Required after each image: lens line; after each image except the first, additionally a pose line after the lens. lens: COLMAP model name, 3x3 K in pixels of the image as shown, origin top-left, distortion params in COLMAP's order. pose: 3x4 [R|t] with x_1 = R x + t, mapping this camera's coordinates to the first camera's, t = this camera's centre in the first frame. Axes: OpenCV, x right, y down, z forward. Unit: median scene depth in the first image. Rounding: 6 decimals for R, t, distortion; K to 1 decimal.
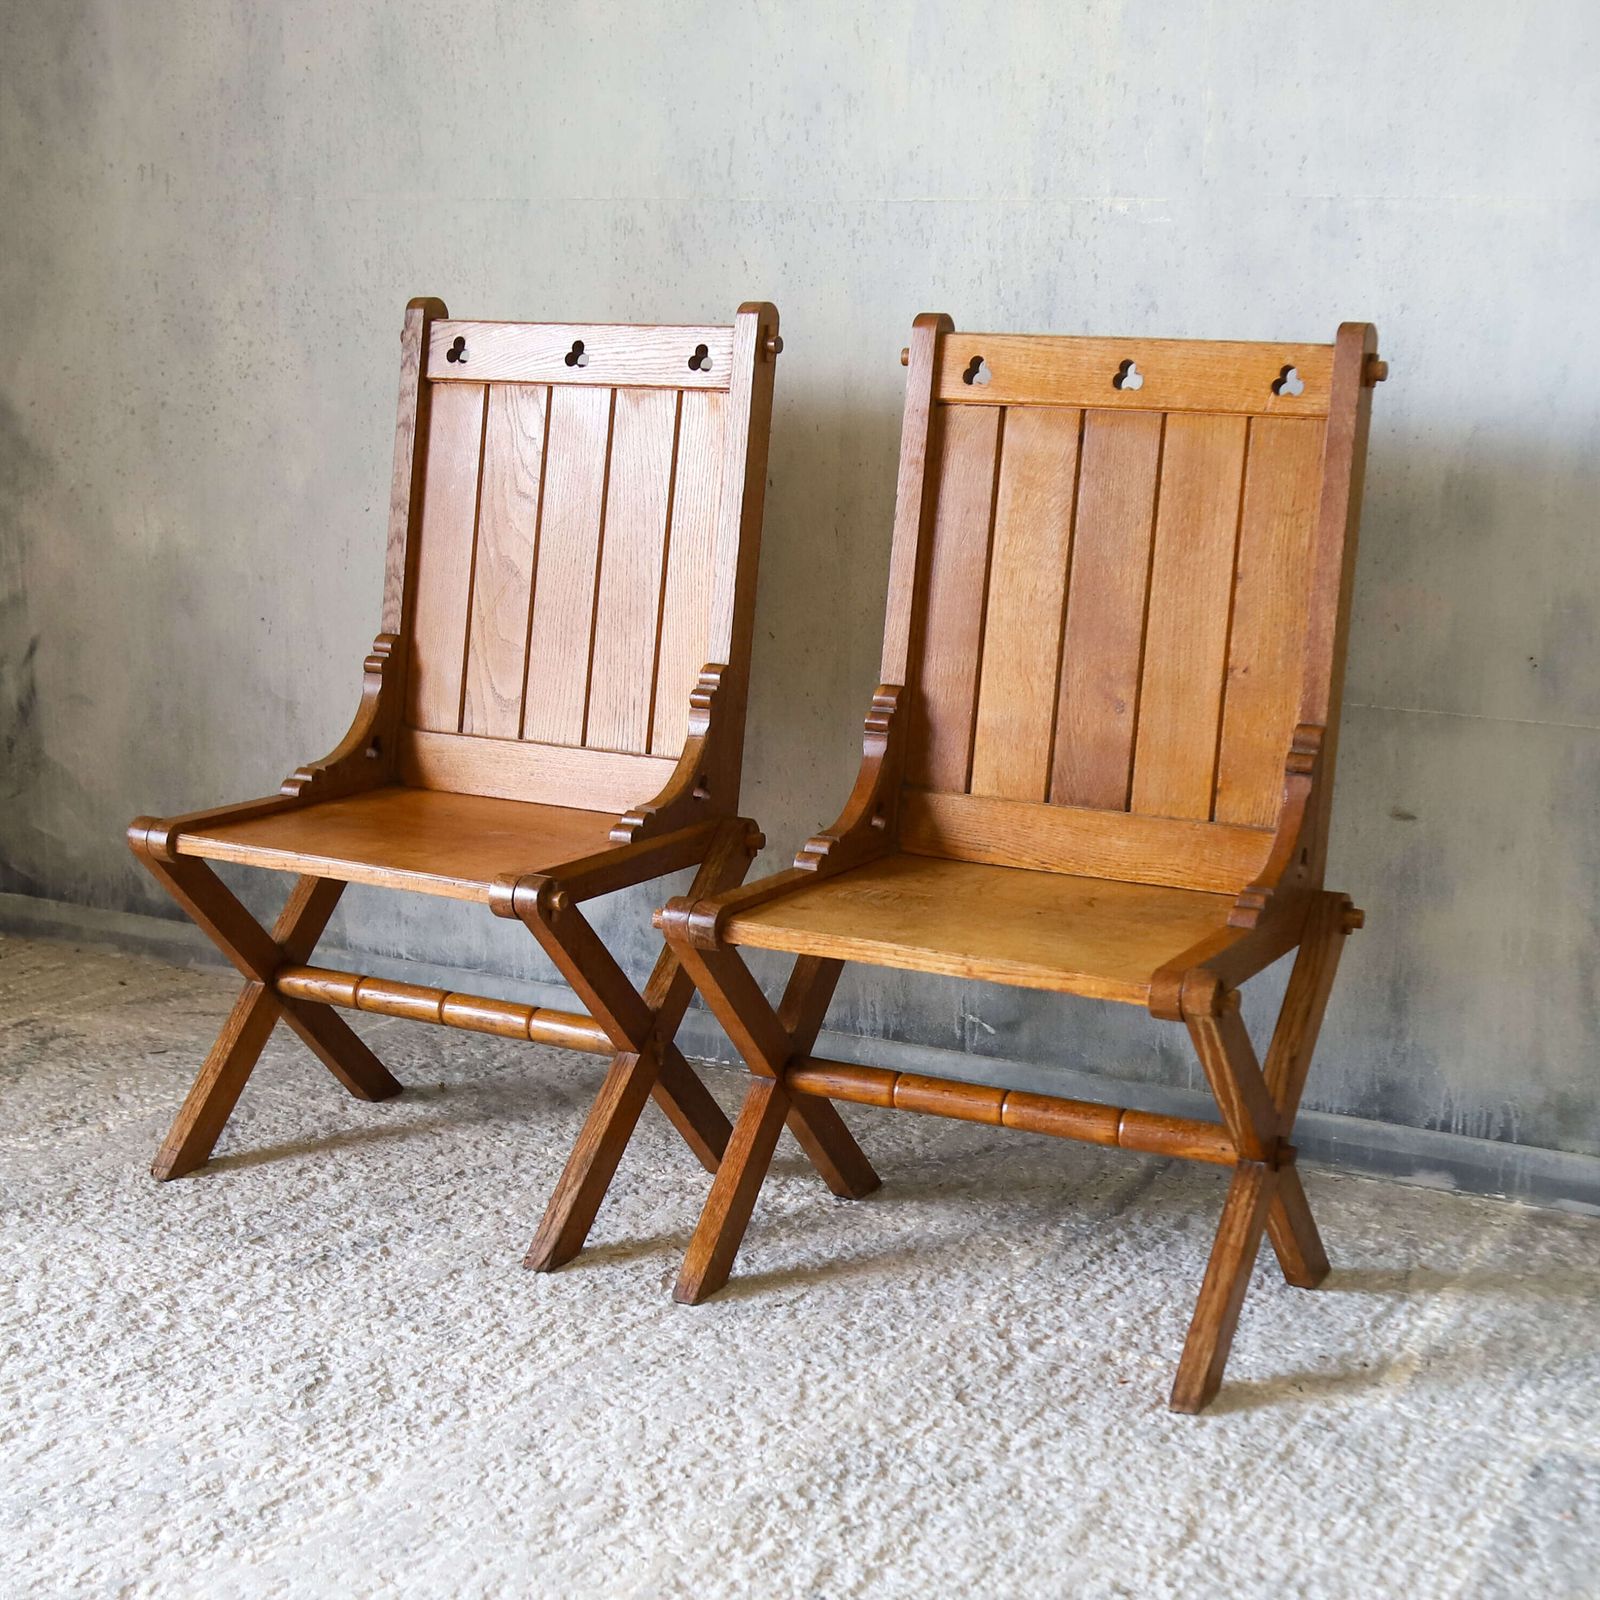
lens RADIAL K [[2609.4, 0, 827.3], [0, 2609.4, 919.4], [0, 0, 1]] dist [-0.091246, 0.054669]
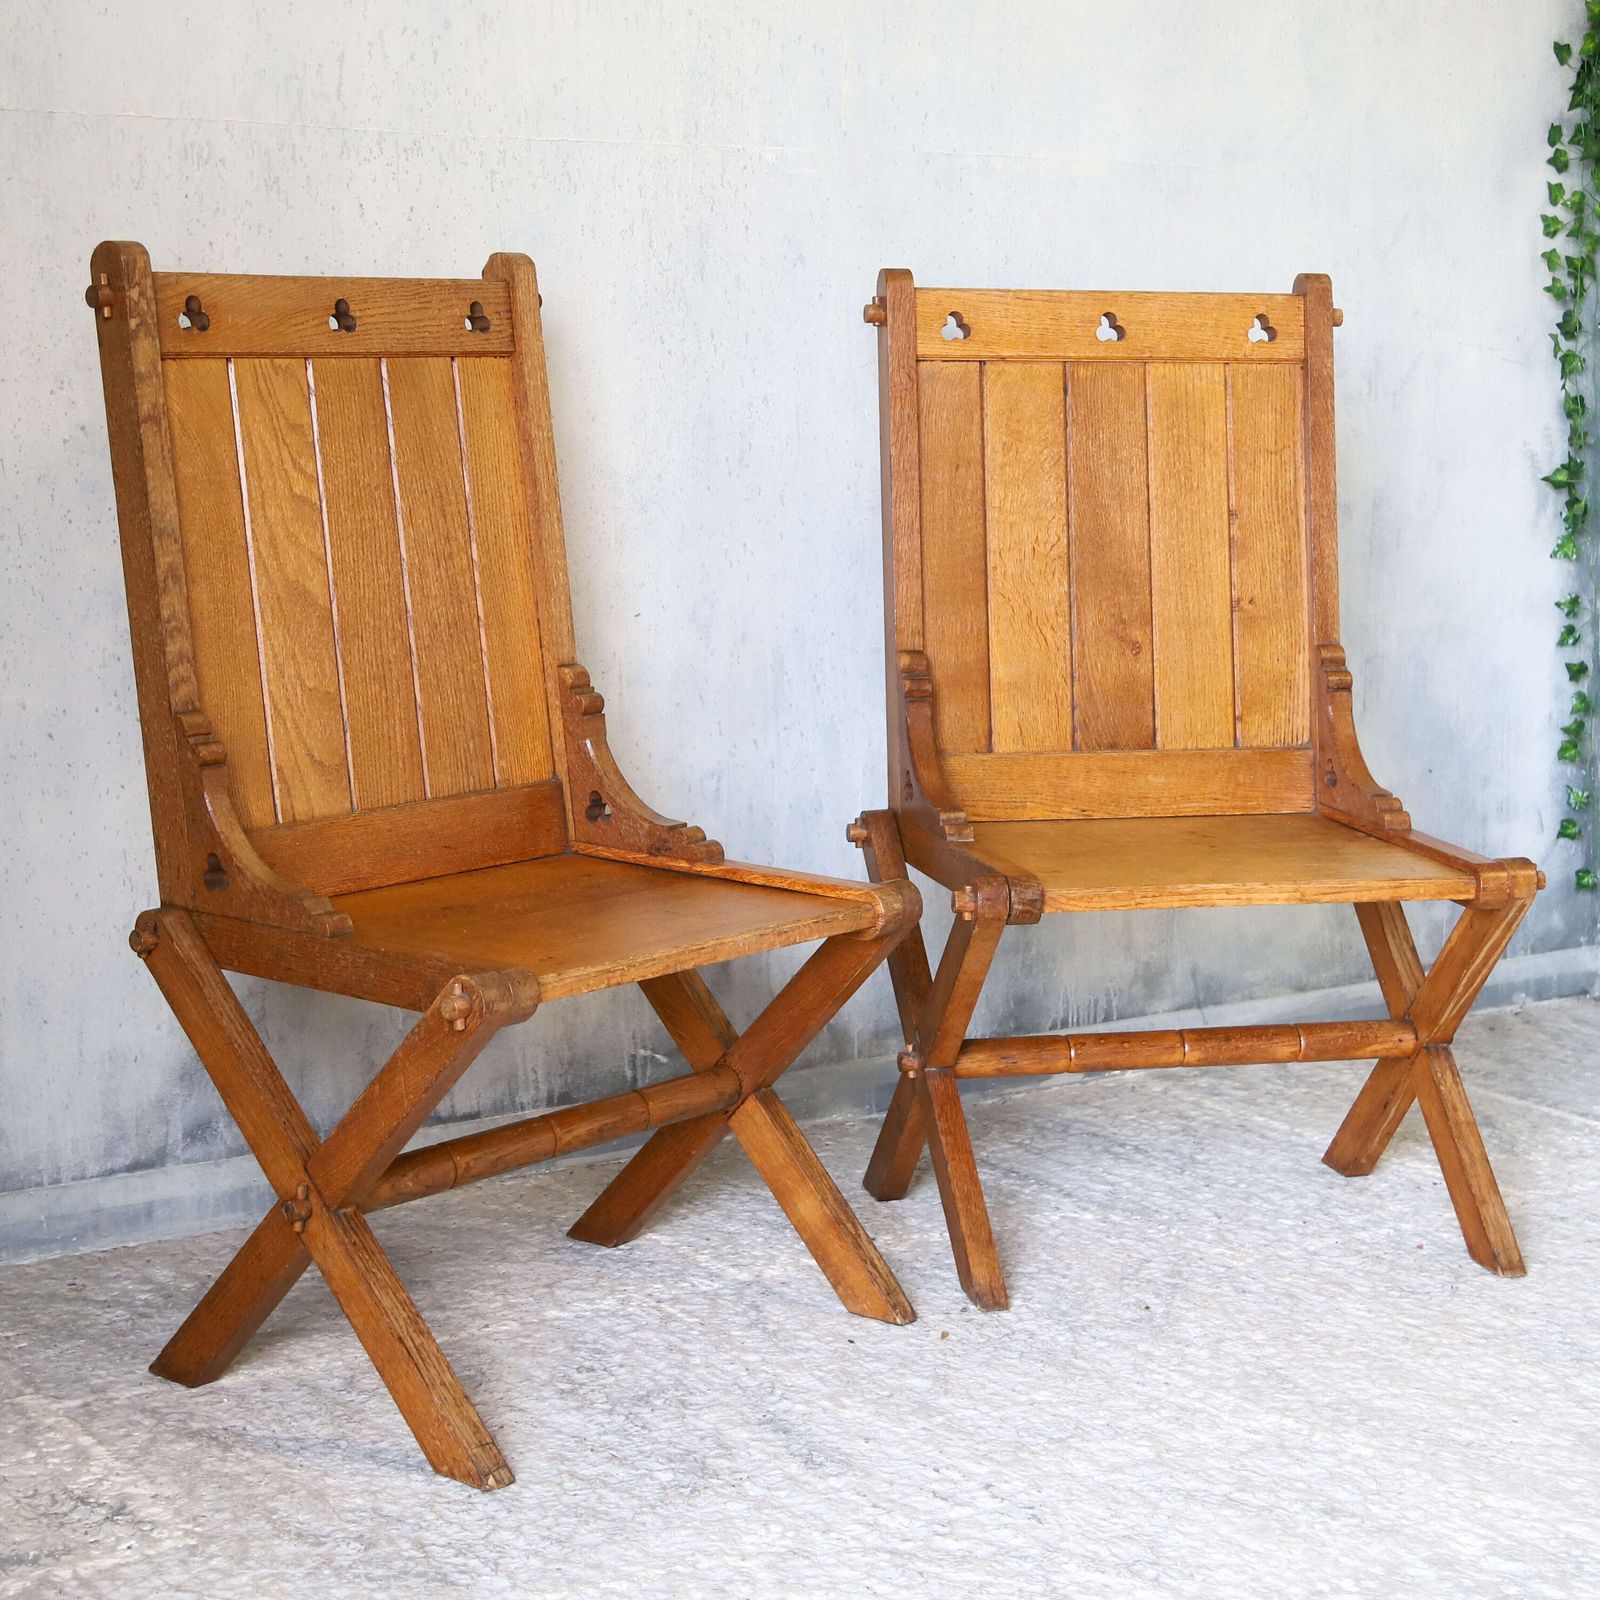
lens RADIAL K [[3121.7, 0, 779.4], [0, 3121.7, 674.0], [0, 0, 1]] dist [0.027383, 0.073453]
pose [[0.457672, -0.117112, 0.881374, -0.970365], [0.201852, 0.979090, 0.025279, -0.121244], [-0.865905, 0.166337, 0.471742, 0.505753]]
